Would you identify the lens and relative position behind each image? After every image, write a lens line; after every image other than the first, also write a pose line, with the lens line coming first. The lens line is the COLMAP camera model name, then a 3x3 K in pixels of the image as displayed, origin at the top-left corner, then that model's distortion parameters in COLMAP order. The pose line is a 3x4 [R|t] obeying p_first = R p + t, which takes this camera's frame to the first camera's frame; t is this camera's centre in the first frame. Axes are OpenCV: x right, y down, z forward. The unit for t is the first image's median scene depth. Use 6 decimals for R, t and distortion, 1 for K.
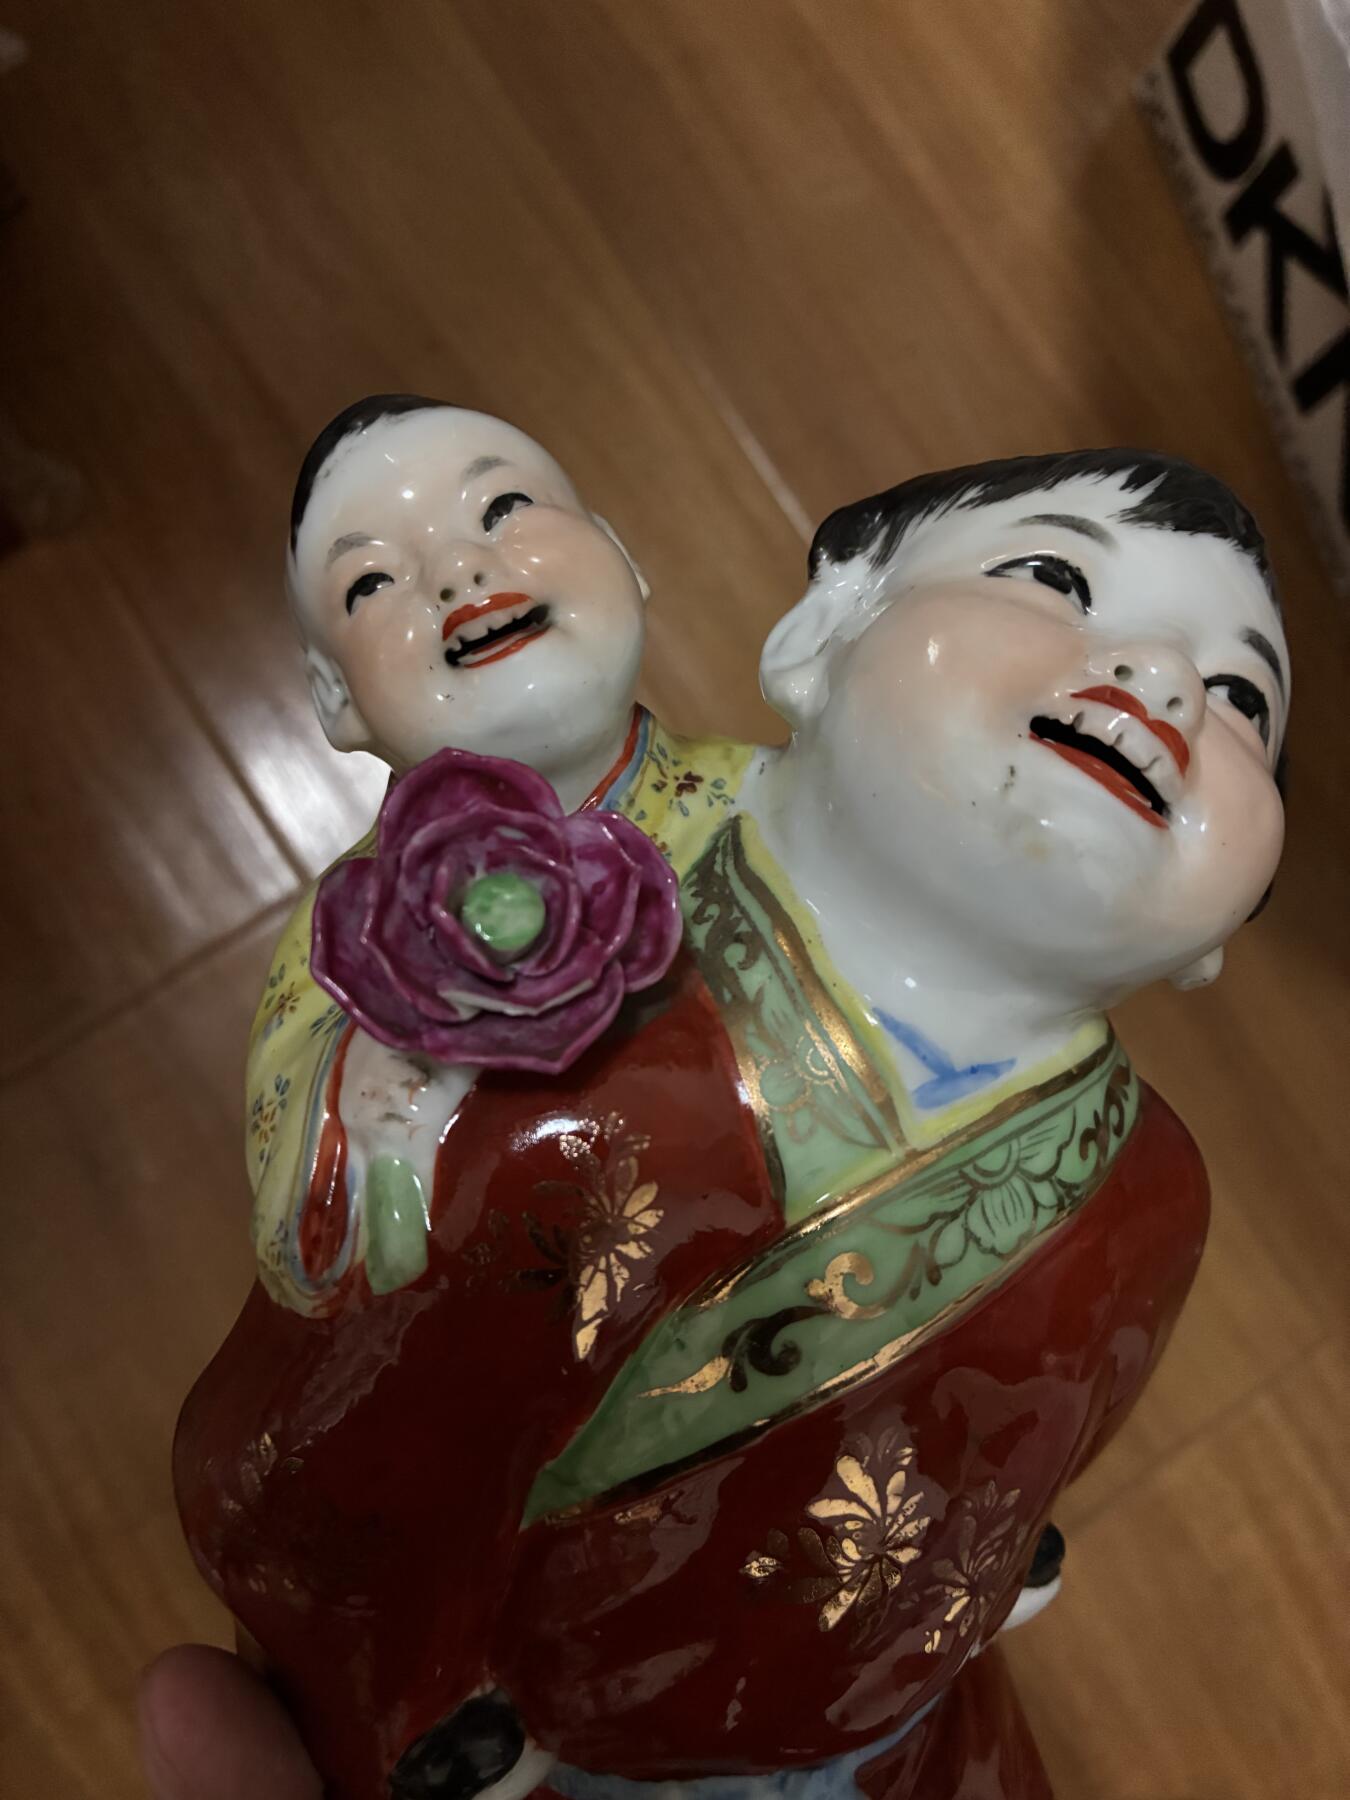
lens RADIAL K [[1394.1, 0, 675.0], [0, 1394.1, 900.0], [0, 0, 1]] dist [0.008962, 0.003831]
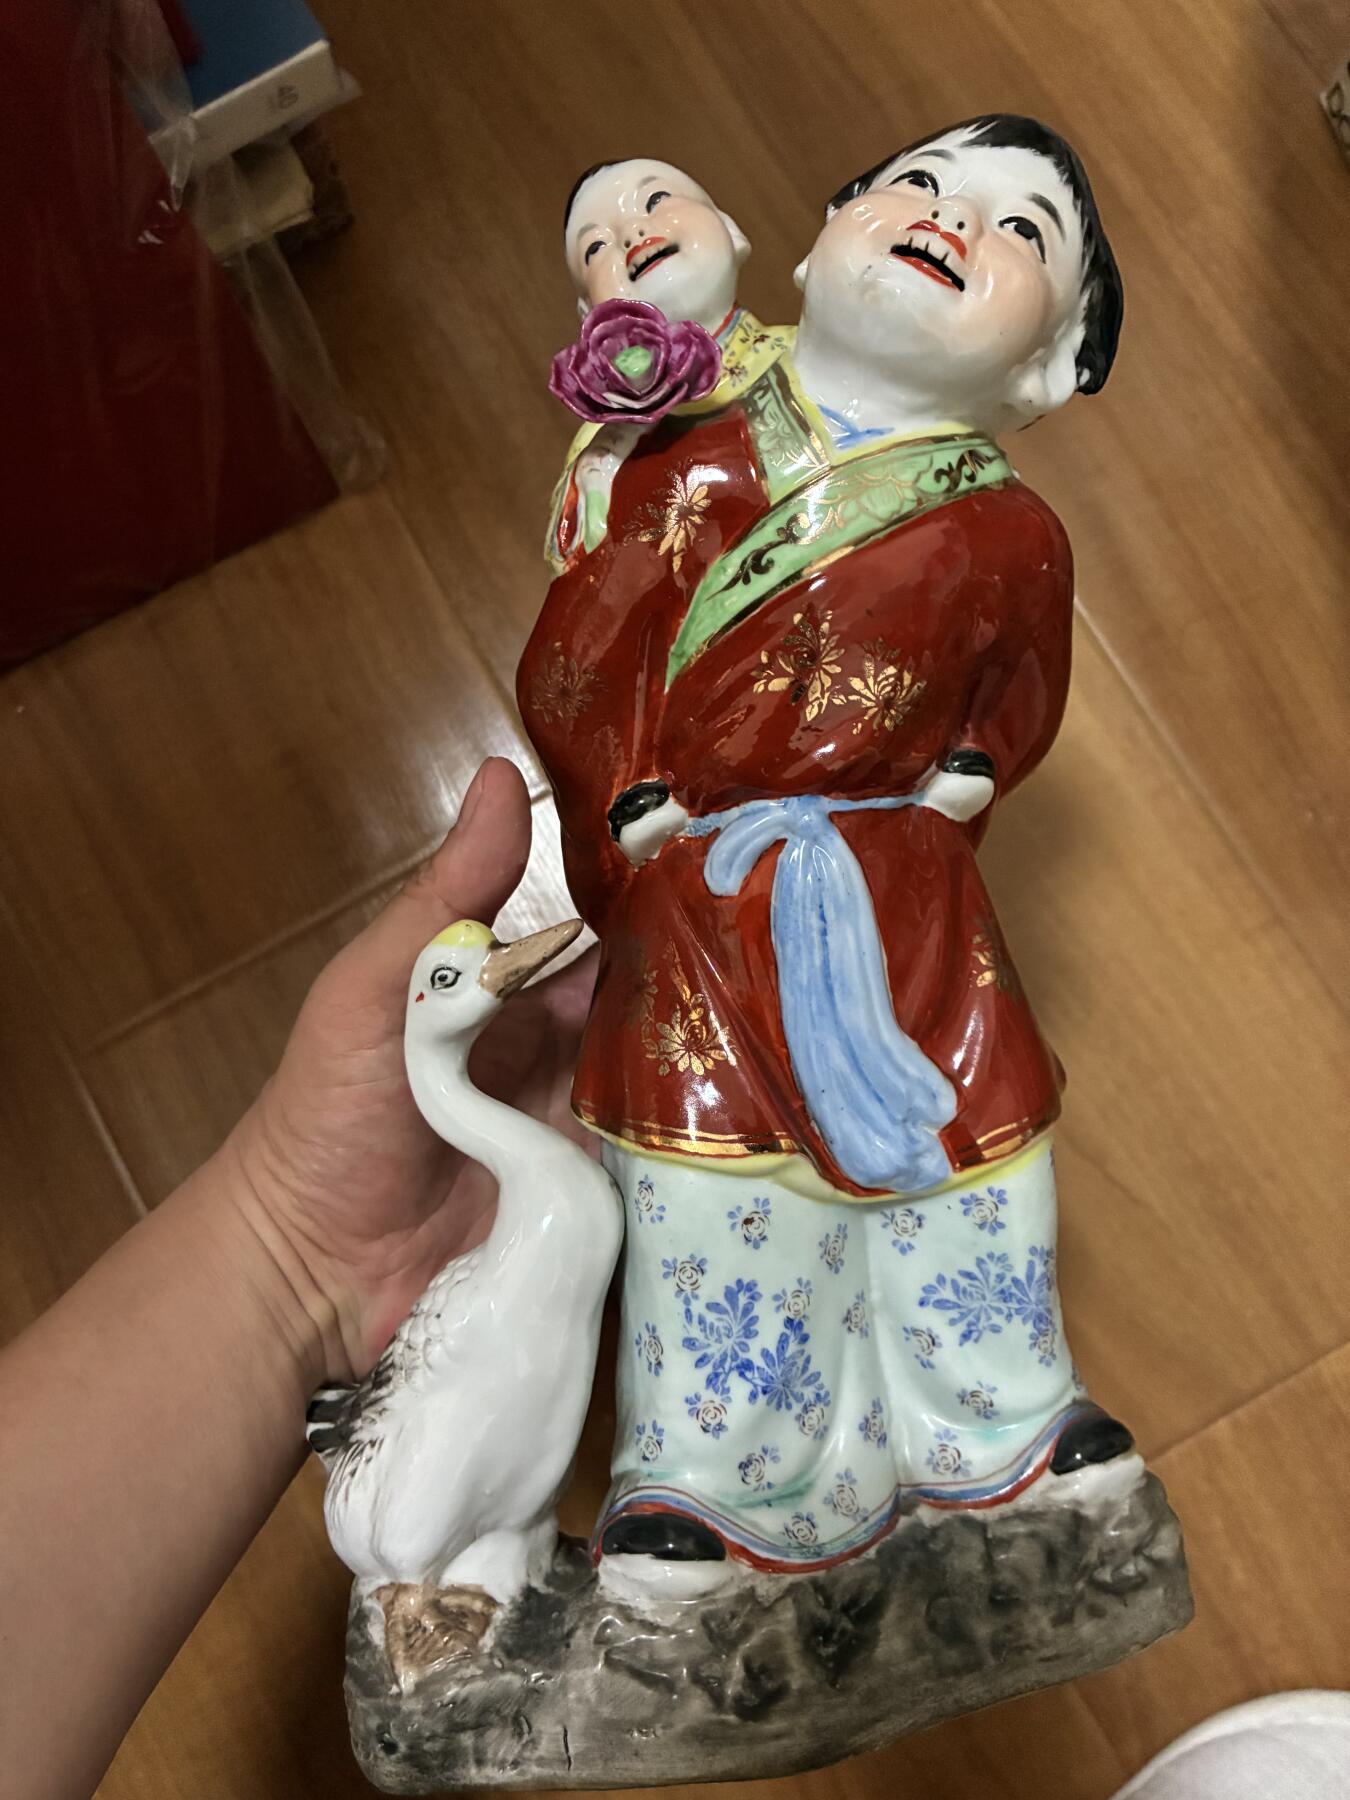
lens RADIAL K [[1394.1, 0, 675.0], [0, 1394.1, 900.0], [0, 0, 1]] dist [0.008962, 0.003831]
pose [[0.944751, -0.008173, -0.327686, 0.578707], [0.014766, 0.999735, 0.017637, 0.724538], [0.327456, -0.021501, 0.944622, -0.957374]]
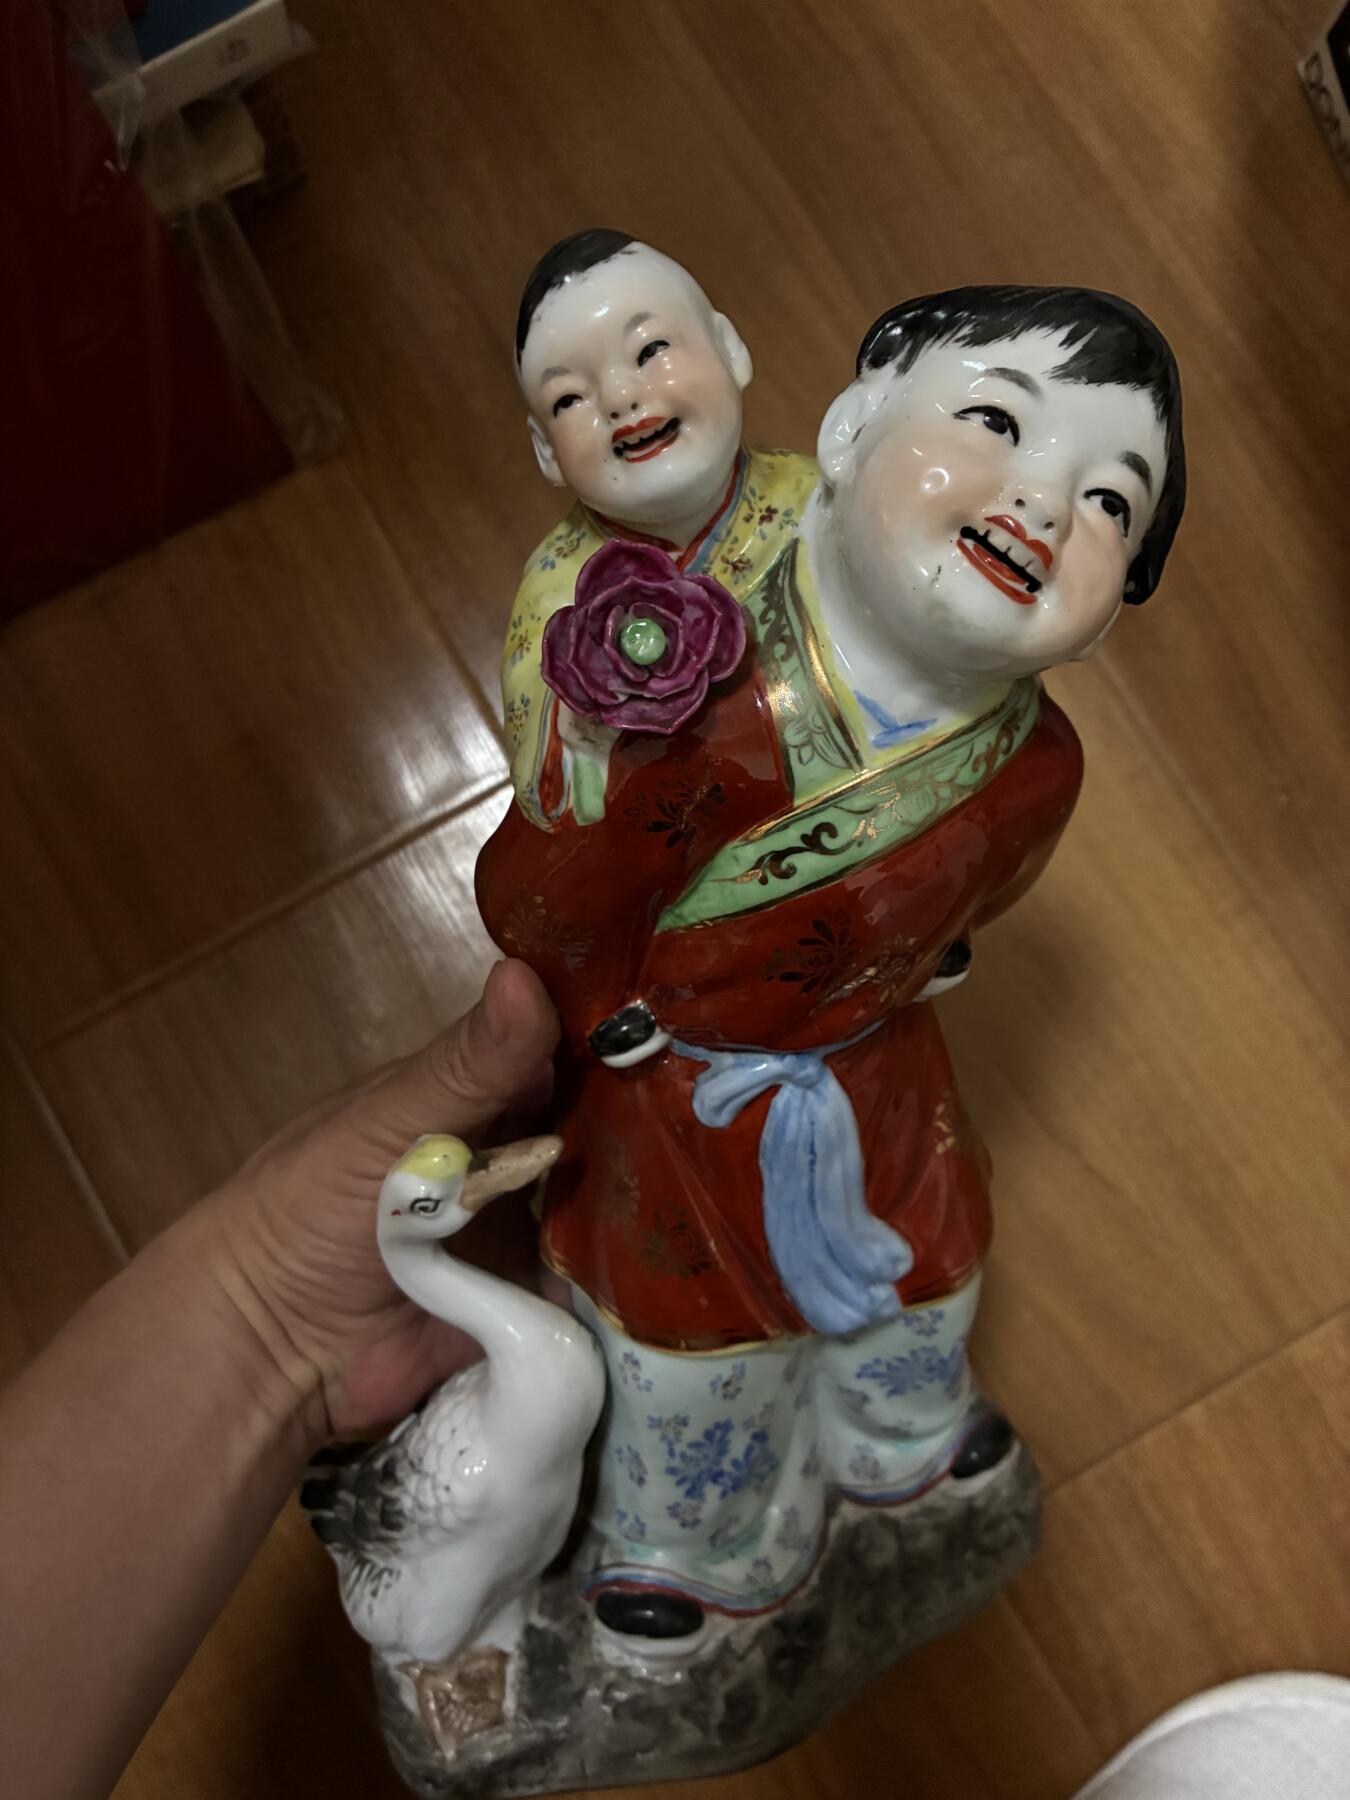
lens RADIAL K [[1394.1, 0, 675.0], [0, 1394.1, 900.0], [0, 0, 1]] dist [0.008962, 0.003831]
pose [[0.989850, 0.075439, -0.120442, 0.143703], [-0.014039, 0.895242, 0.445358, -0.442695], [0.141423, -0.439147, 0.887214, -0.671910]]
